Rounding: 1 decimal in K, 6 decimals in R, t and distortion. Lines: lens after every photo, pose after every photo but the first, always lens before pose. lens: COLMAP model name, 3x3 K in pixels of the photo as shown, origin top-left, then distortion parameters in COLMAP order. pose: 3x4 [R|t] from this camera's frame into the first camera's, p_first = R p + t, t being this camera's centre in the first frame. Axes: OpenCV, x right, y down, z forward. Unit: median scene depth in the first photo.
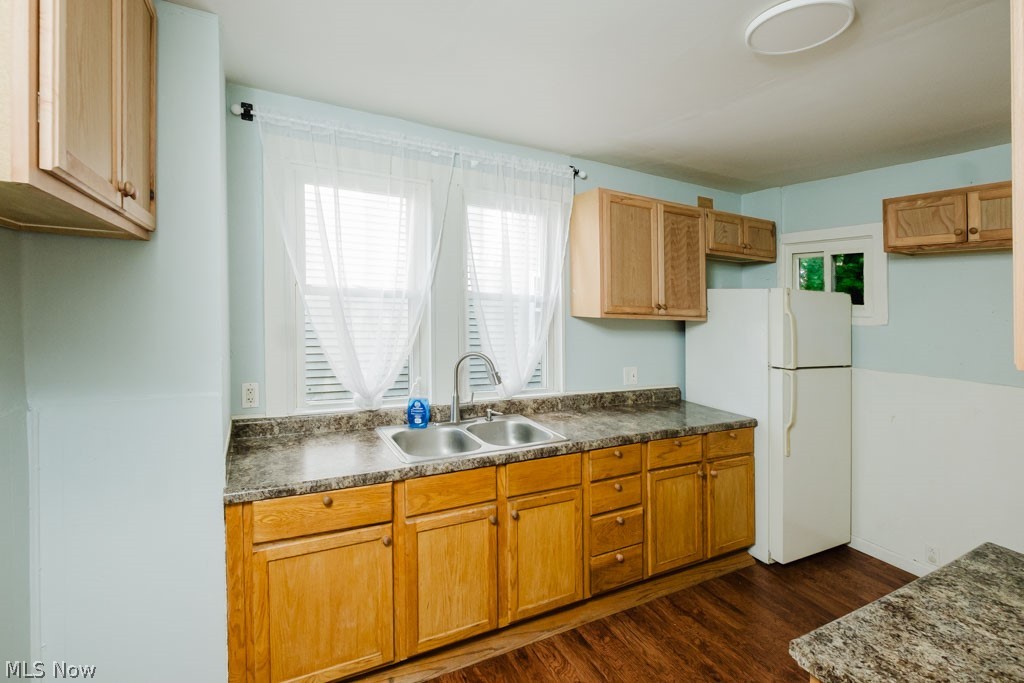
lens RADIAL K [[477.4, 0, 510.9], [0, 477.4, 316.7], [0, 0, 1]] dist [-0.002609, -0.000340]
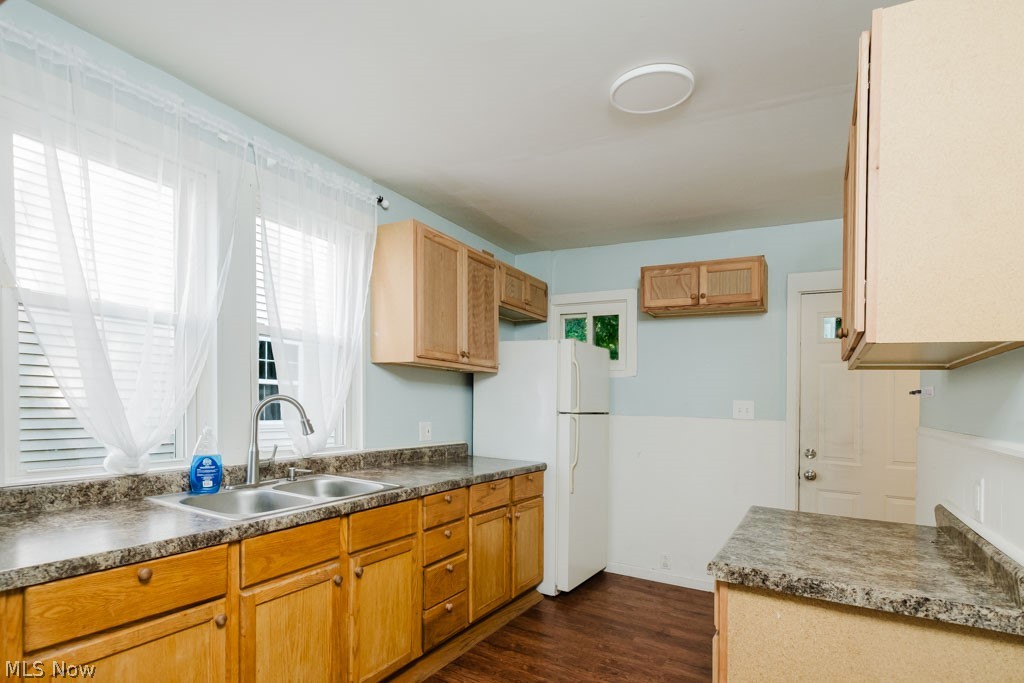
lens RADIAL K [[544.4, 0, 495.8], [0, 544.4, 411.3], [0, 0, 1]] dist [0.001918, 0.000439]
pose [[0.856949, -0.016335, 0.515142, -0.241403], [0.007737, 0.999793, 0.018832, 0.087251], [-0.515342, -0.012153, 0.856898, 0.014787]]
